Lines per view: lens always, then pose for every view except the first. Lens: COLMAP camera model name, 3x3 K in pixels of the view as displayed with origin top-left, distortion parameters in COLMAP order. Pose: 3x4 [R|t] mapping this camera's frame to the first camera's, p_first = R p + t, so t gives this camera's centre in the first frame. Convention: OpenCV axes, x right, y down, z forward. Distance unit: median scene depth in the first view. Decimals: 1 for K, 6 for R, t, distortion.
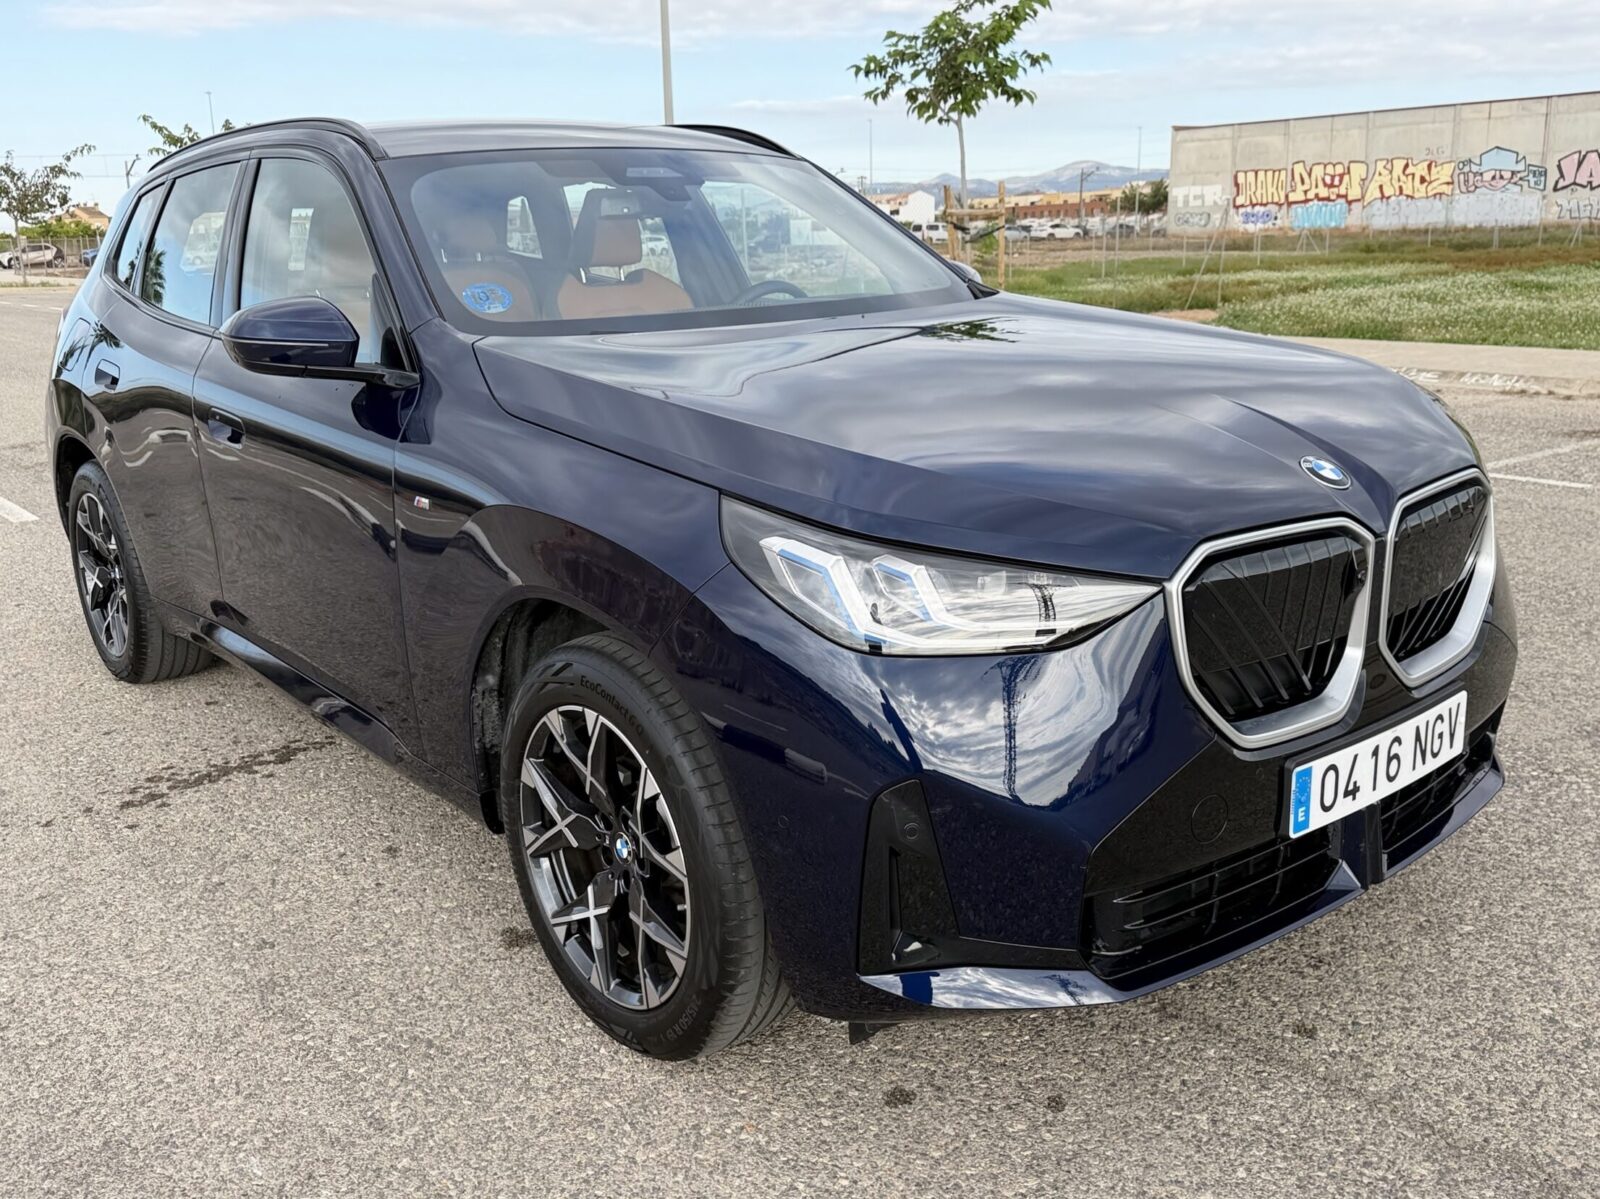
lens RADIAL K [[1444.0, 0, 800.0], [0, 1444.0, 599.5], [0, 0, 1]] dist [0.142626, -0.263350]
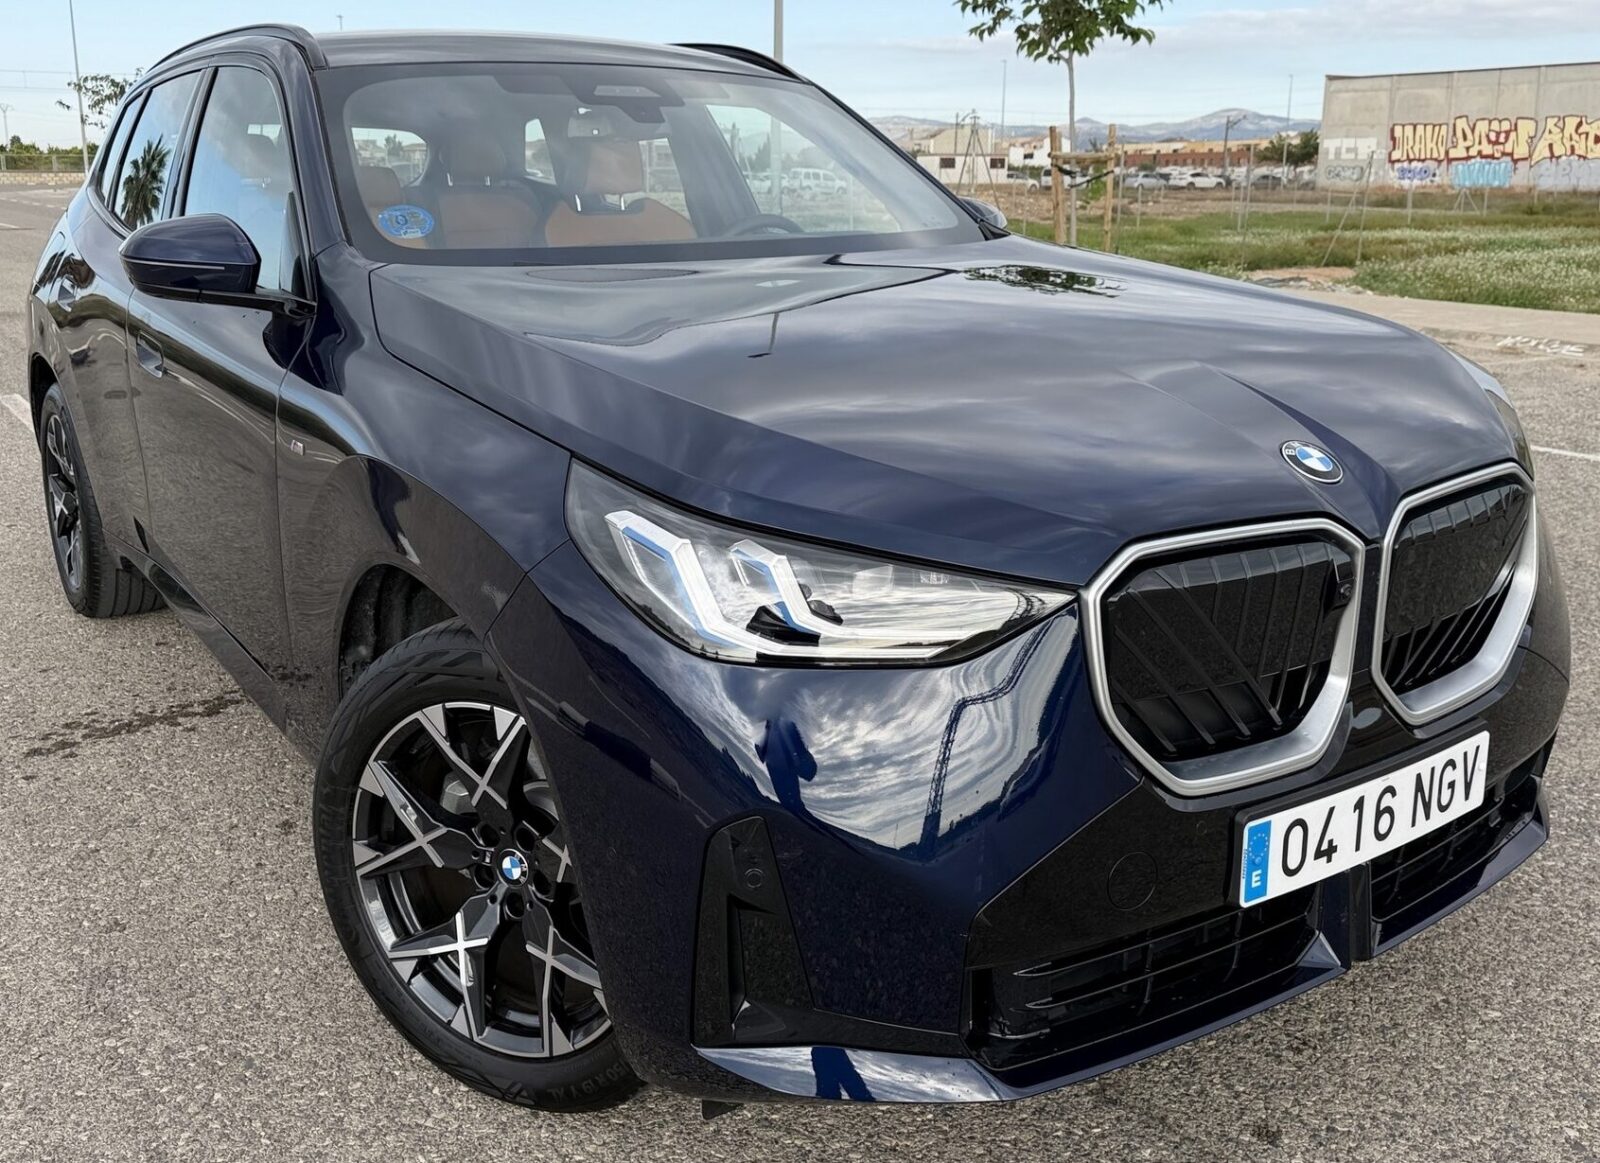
lens RADIAL K [[1493.6, 0, 798.6], [0, 1493.6, 505.6], [0, 0, 1]] dist [0.053857, -0.073661]
pose [[0.995190, 0.049965, -0.084260, 0.112292], [-0.052280, 0.998307, -0.025489, -0.020094], [0.082844, 0.029771, 0.996118, 0.102224]]
